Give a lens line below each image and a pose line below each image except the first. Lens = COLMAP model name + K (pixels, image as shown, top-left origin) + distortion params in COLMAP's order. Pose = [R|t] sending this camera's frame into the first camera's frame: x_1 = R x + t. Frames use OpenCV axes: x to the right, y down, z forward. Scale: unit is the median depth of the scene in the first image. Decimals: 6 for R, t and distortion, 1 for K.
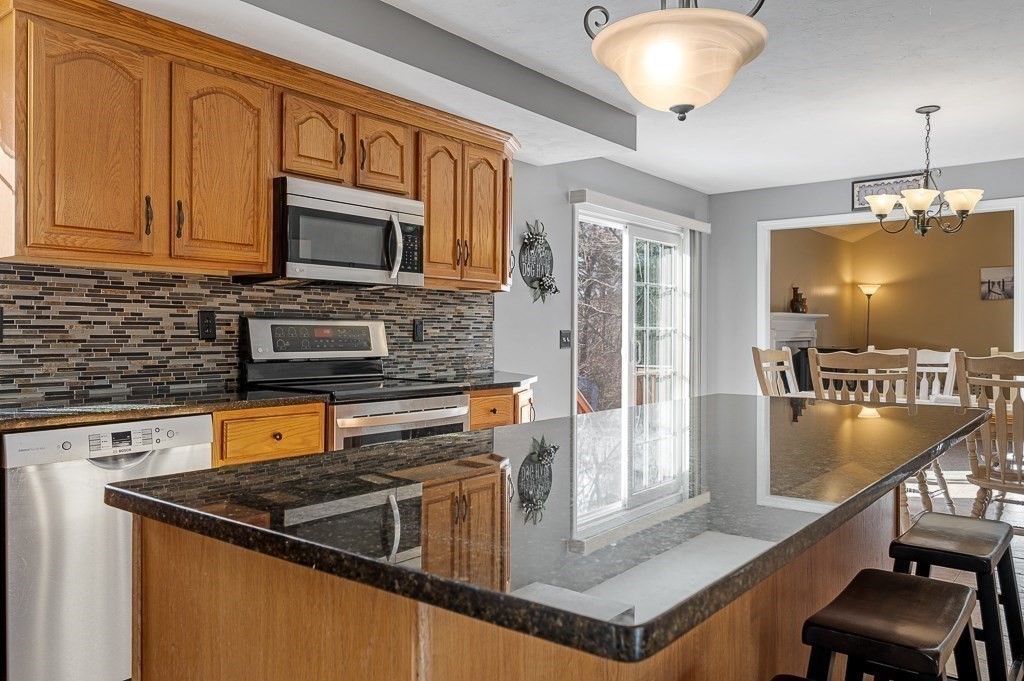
lens RADIAL K [[771.9, 0, 511.2], [0, 771.9, 330.8], [0, 0, 1]] dist [0.001506, 0.000447]
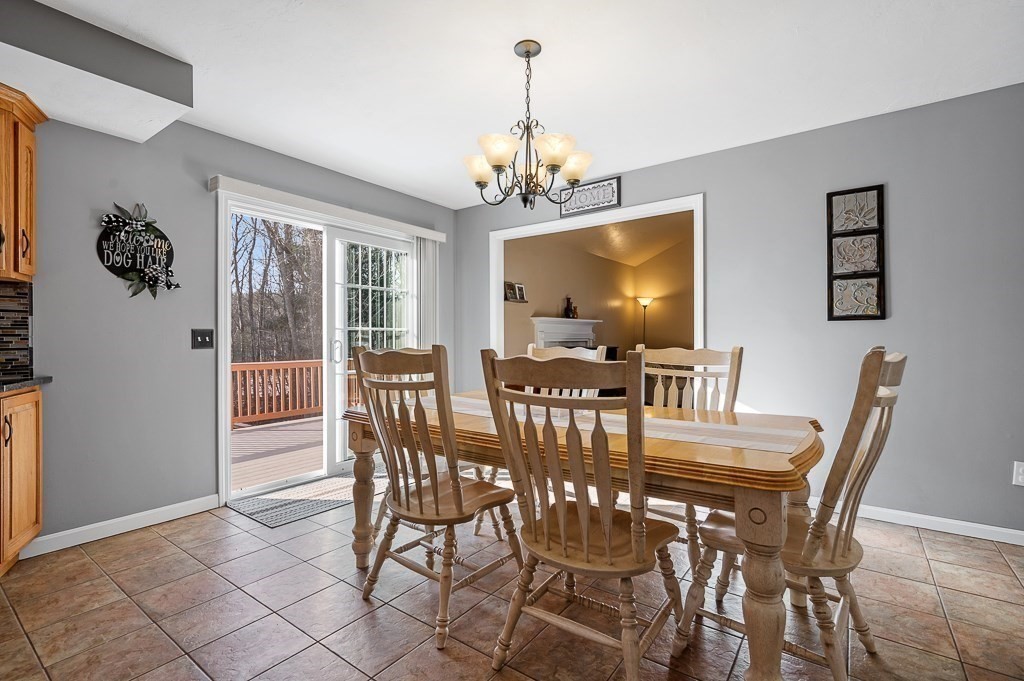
lens RADIAL K [[474.9, 0, 507.9], [0, 474.9, 340.0], [0, 0, 1]] dist [0.011780, 0.000941]
pose [[0.999350, -0.006442, 0.035462, 0.697101], [0.006267, 0.999968, 0.005055, 0.019915], [-0.035493, -0.004830, 0.999358, 0.701270]]
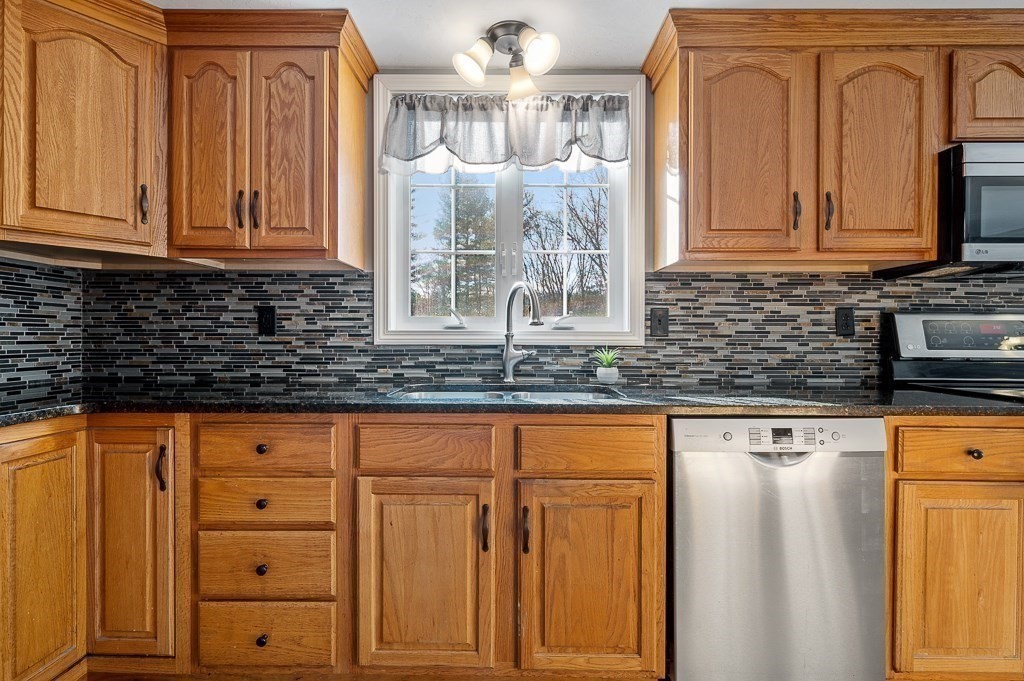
lens RADIAL K [[453.5, 0, 511.1], [0, 453.5, 339.1], [0, 0, 1]] dist [0.000820, 0.000116]
pose [[0.617605, -0.000559, -0.786488, -0.201165], [0.000197, 1.000000, -0.000556, 0.016444], [0.786488, 0.000189, 0.617605, 0.292649]]
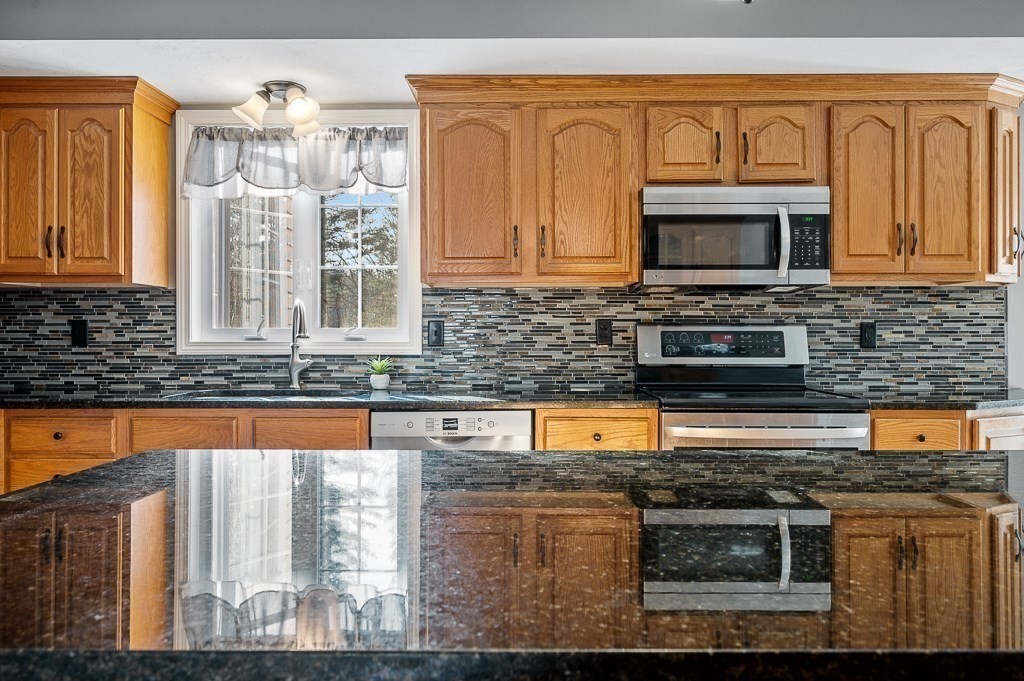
lens RADIAL K [[686.9, 0, 515.7], [0, 686.9, 333.7], [0, 0, 1]] dist [0.001486, -0.000054]
pose [[0.614752, -0.008758, -0.788672, 0.321923], [0.004588, 0.999961, -0.007528, 0.002214], [0.788708, 0.001009, 0.614768, 0.295169]]
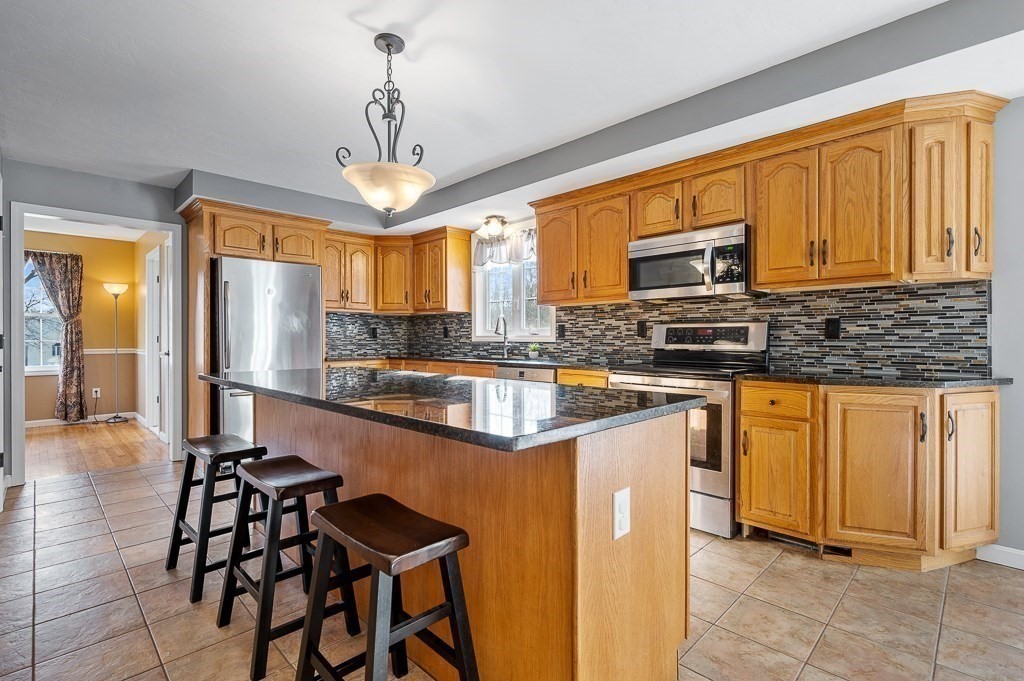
lens RADIAL K [[474.9, 0, 507.9], [0, 474.9, 340.0], [0, 0, 1]] dist [0.011780, 0.000941]
pose [[-0.116596, -0.000492, -0.993179, 0.791986], [0.002180, 0.999997, -0.000752, 0.020086], [0.993177, -0.002253, -0.116594, 0.839012]]
